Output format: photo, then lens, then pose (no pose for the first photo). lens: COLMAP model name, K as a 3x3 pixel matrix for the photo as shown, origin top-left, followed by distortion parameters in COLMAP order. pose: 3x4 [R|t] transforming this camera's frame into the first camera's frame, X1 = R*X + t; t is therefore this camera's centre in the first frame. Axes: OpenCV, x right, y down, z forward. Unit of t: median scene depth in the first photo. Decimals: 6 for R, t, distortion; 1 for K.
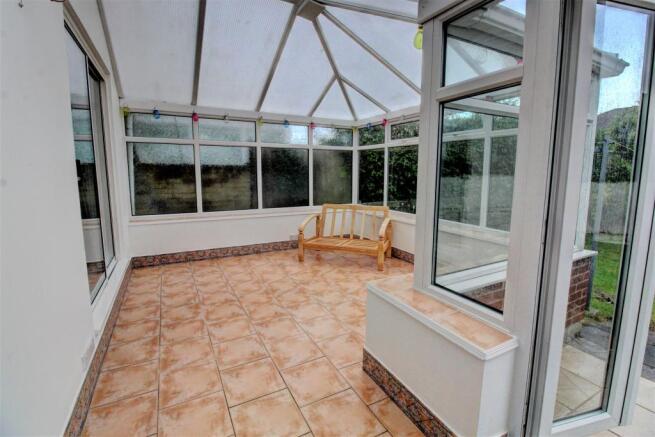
lens RADIAL K [[302.1, 0, 332.0], [0, 302.1, 209.3], [0, 0, 1]] dist [0.002479, -0.013766]
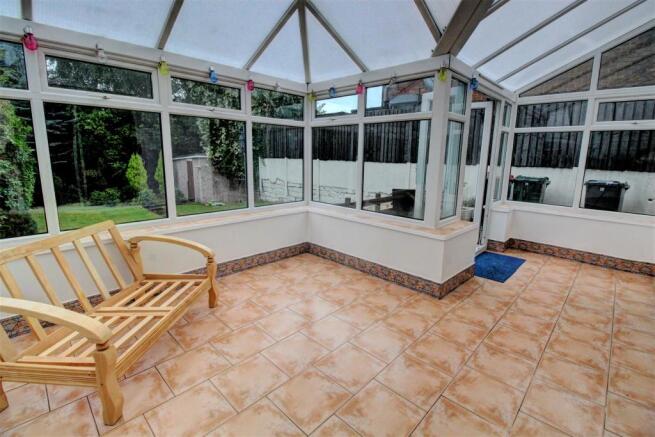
lens RADIAL K [[302.1, 0, 332.0], [0, 302.1, 209.3], [0, 0, 1]] dist [0.002479, -0.013766]
pose [[-0.303225, -0.178759, 0.936002, -0.925615], [0.109001, 0.969293, 0.220429, -0.225579], [-0.946664, 0.168865, -0.274429, 1.686803]]
